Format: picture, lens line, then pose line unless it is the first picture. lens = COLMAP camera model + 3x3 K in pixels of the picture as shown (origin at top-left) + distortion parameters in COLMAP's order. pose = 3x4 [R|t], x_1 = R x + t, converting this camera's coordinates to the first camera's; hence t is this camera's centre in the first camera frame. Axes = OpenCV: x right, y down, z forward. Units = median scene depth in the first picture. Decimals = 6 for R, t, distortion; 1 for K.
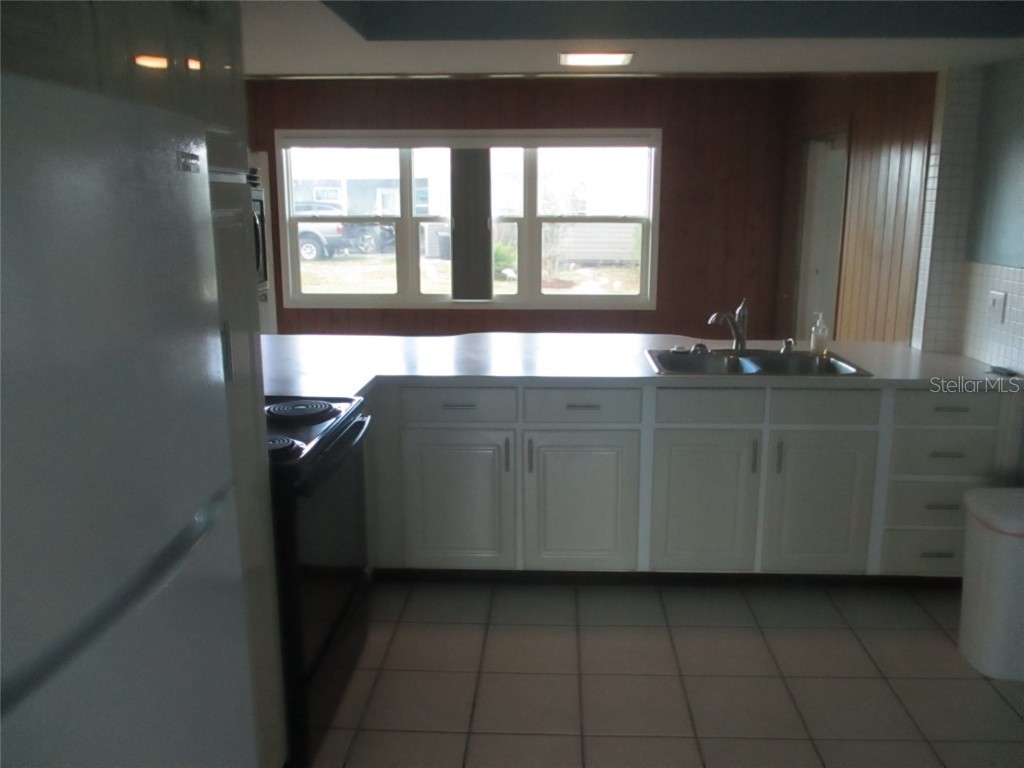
lens RADIAL K [[849.1, 0, 525.3], [0, 849.1, 382.2], [0, 0, 1]] dist [-0.020380, -0.012191]
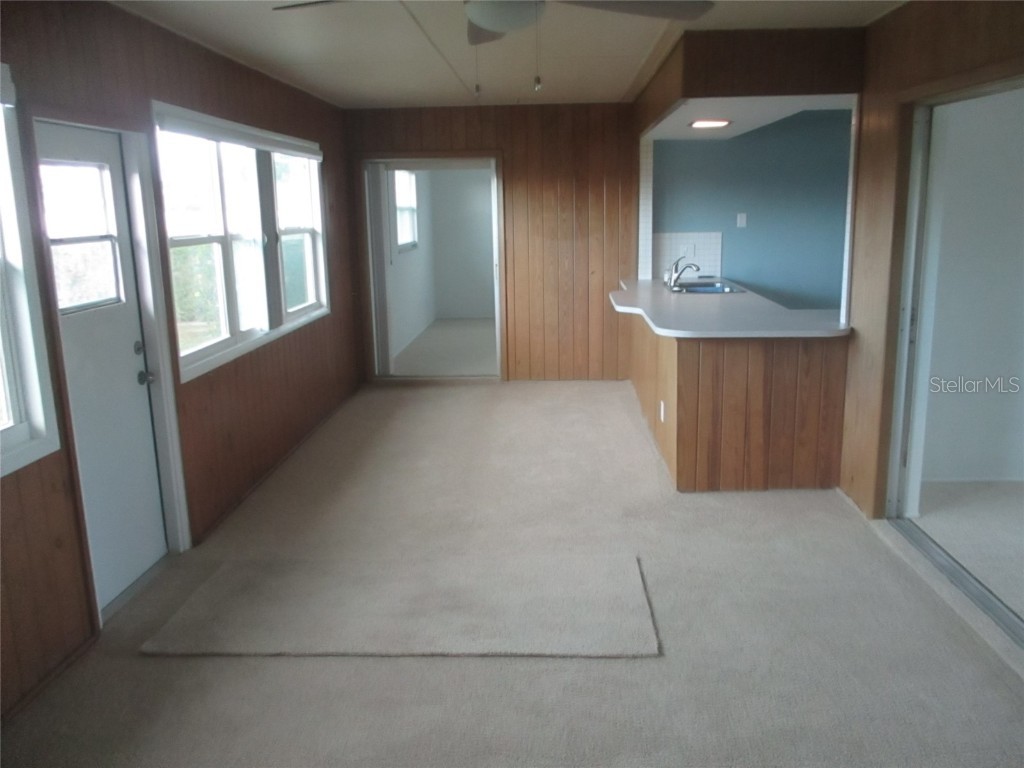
lens RADIAL K [[849.1, 0, 525.3], [0, 849.1, 382.2], [0, 0, 1]] dist [-0.020380, -0.012191]
pose [[0.011336, -0.204595, 0.978781, -0.914964], [0.233955, 0.952218, 0.196332, -0.156508], [-0.972181, 0.226765, 0.058661, 0.729625]]
